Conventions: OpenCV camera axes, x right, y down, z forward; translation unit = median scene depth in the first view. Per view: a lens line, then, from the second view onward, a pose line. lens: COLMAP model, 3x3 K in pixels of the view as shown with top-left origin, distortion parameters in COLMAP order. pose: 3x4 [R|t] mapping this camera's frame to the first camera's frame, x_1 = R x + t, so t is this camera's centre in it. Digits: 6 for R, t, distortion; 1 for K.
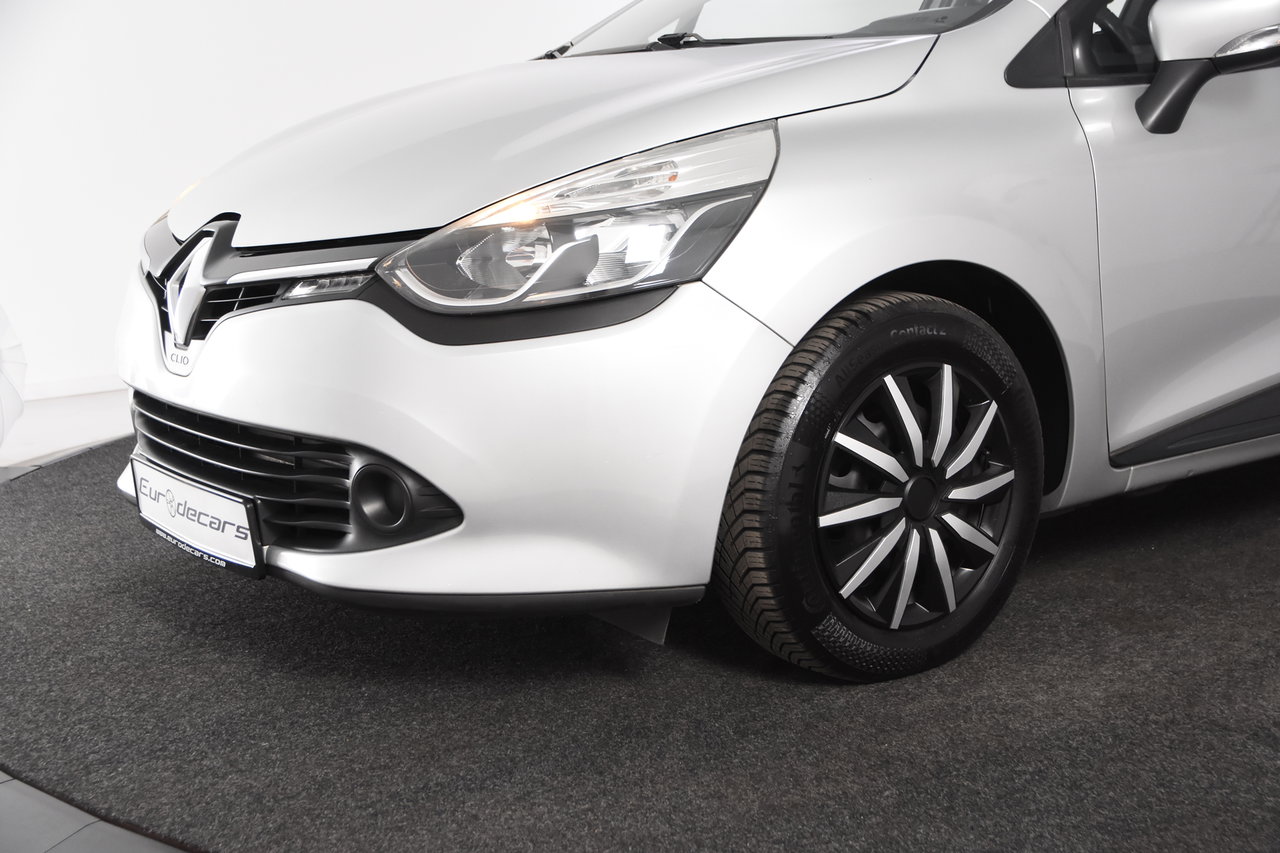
lens RADIAL K [[1733.3, 0, 640.0], [0, 1733.3, 426.5], [0, 0, 1]] dist [0.105778, 0.041349]
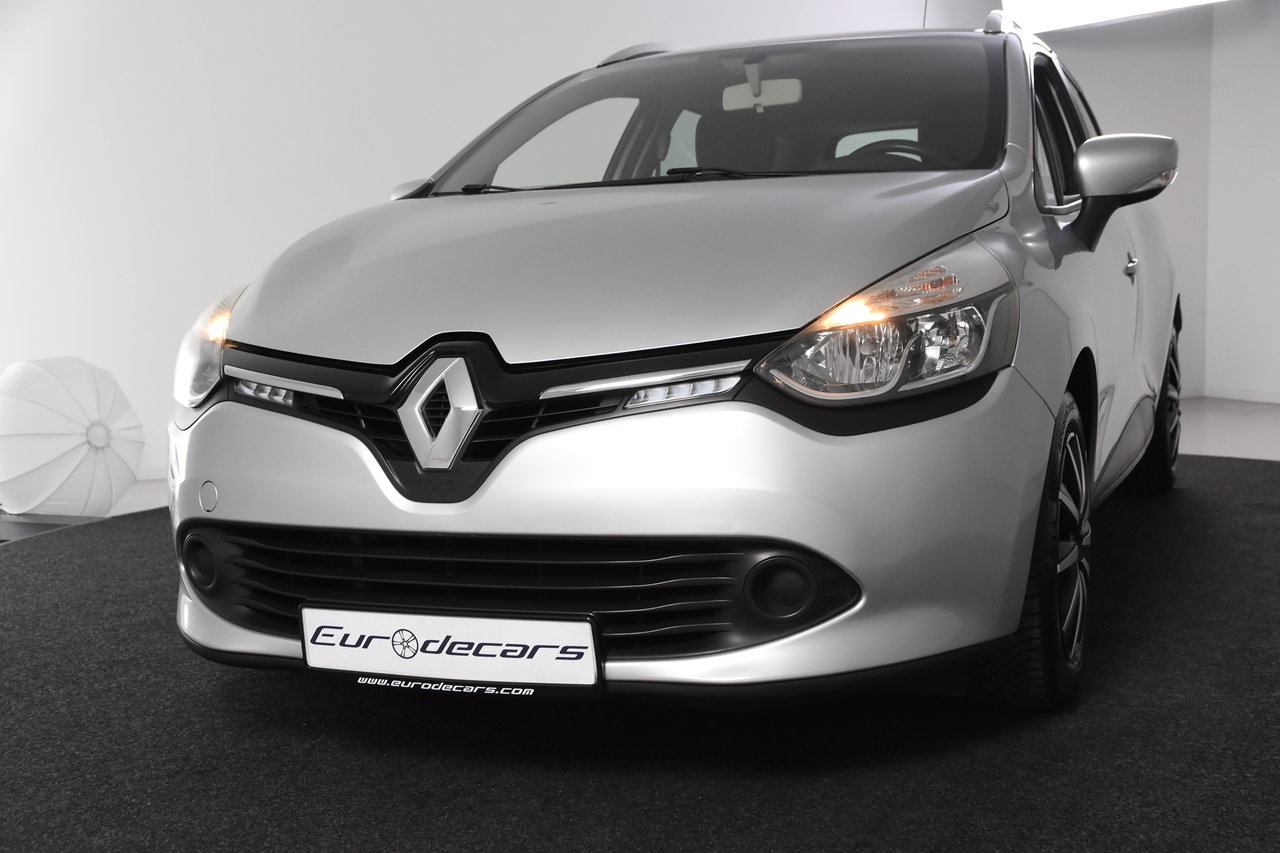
lens RADIAL K [[1723.0, 0, 640.0], [0, 1723.0, 426.5], [0, 0, 1]] dist [-0.150511, 0.001262]
pose [[0.839011, -0.060610, 0.540728, -0.715908], [0.111422, 0.991855, -0.061710, -0.000981], [-0.532584, 0.112025, 0.838931, 0.162600]]
